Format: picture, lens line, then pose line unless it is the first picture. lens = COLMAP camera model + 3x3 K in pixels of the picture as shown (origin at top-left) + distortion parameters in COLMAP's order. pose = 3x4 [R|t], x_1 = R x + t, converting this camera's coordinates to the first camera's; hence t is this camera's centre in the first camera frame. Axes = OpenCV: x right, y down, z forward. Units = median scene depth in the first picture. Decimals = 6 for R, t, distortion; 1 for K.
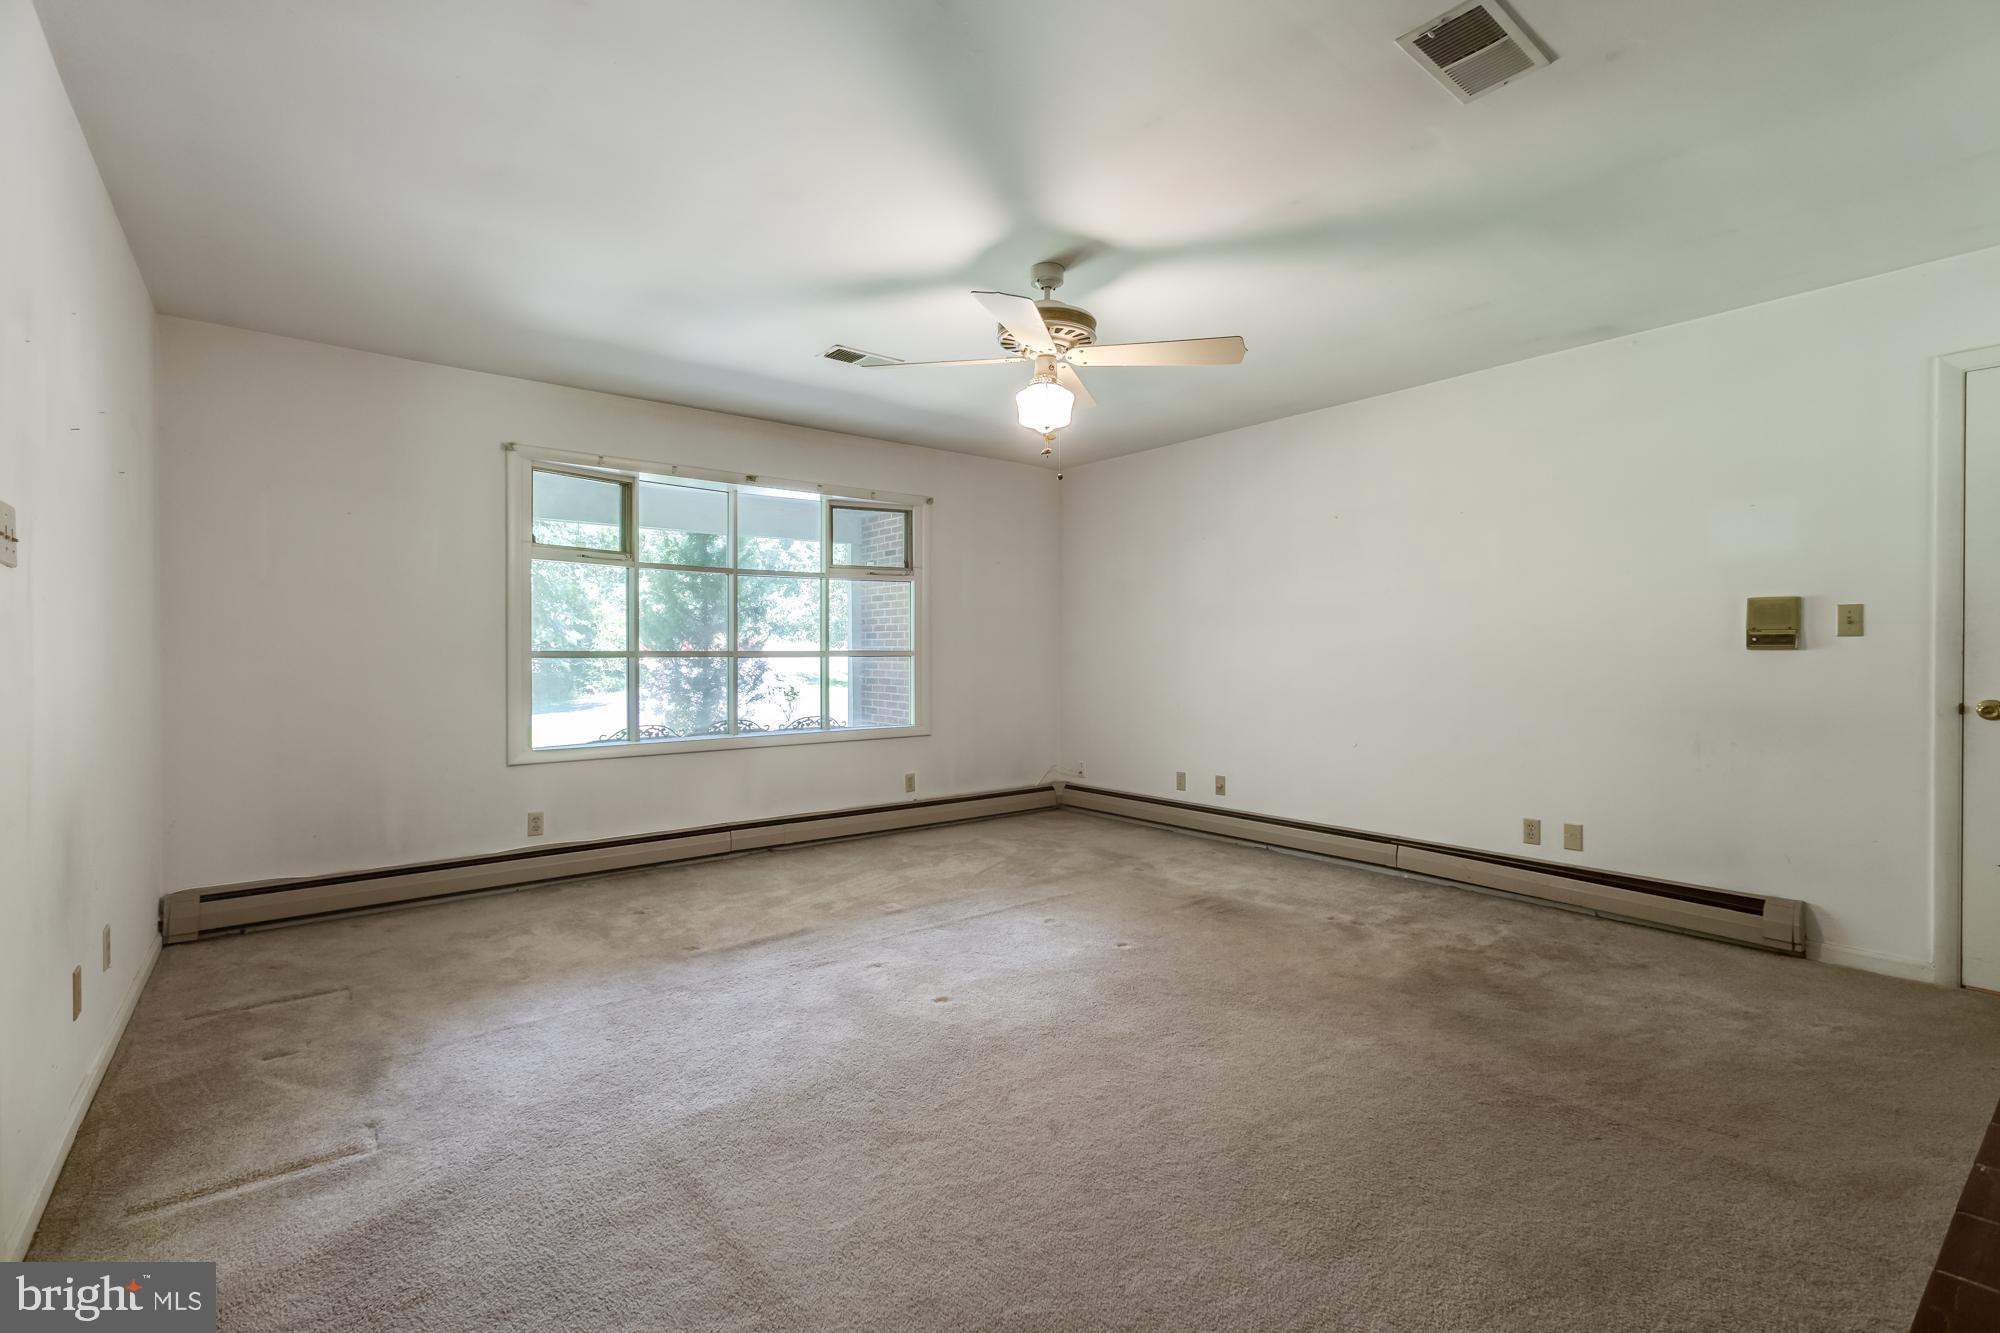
lens RADIAL K [[885.8, 0, 1014.3], [0, 885.8, 661.5], [0, 0, 1]] dist [-0.049898, 0.027987]
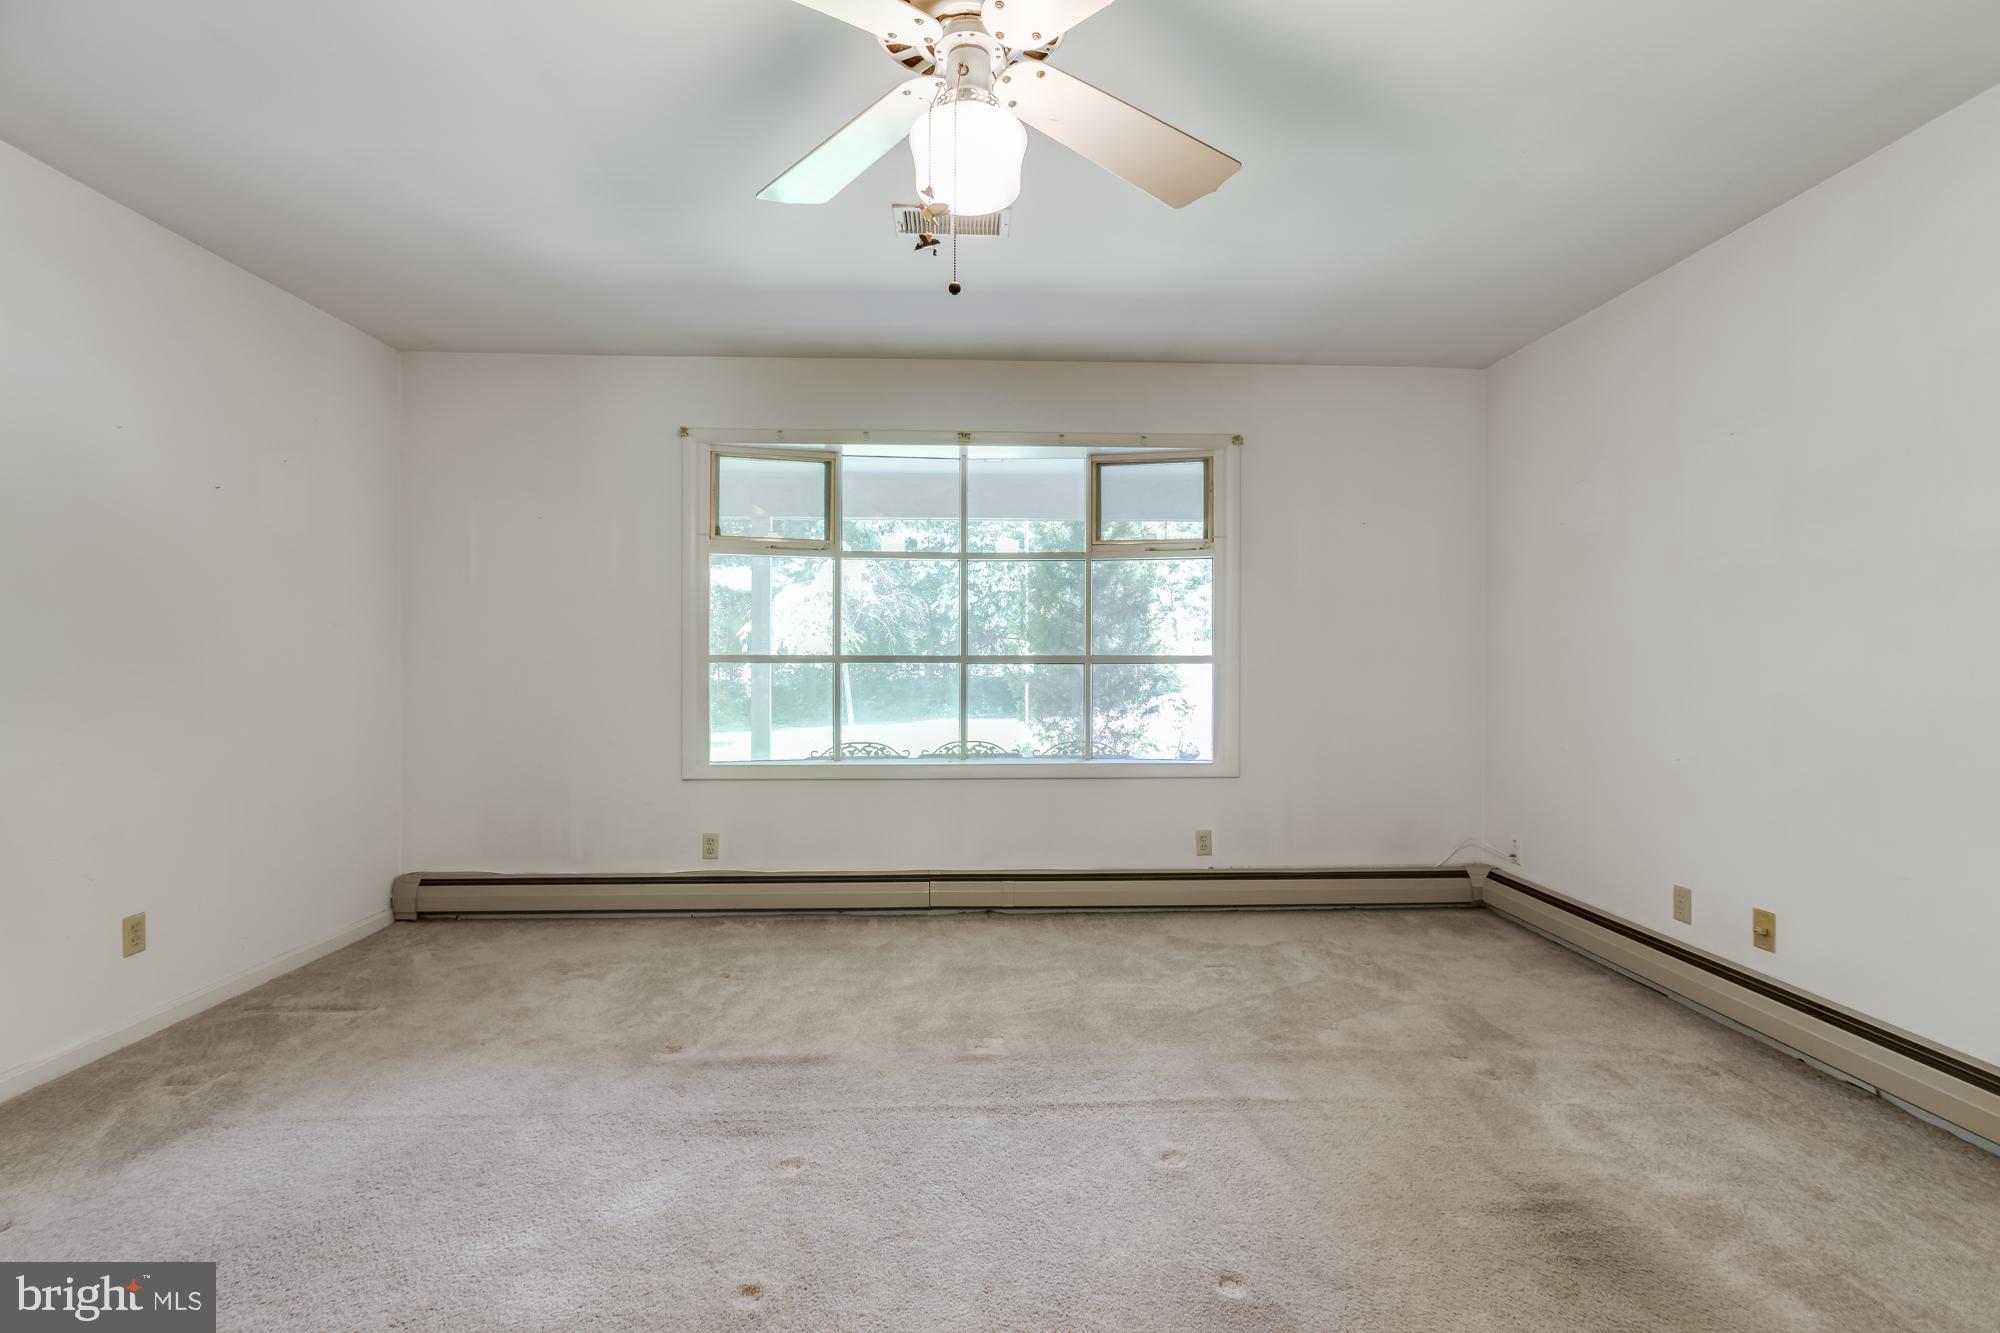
lens RADIAL K [[904.5, 0, 994.9], [0, 904.5, 663.2], [0, 0, 1]] dist [-0.028305, 0.014759]
pose [[0.792120, 0.006633, -0.610329, 0.254329], [-0.009254, 0.999957, -0.001143, -0.005003], [0.610295, 0.006553, 0.792147, 0.442579]]
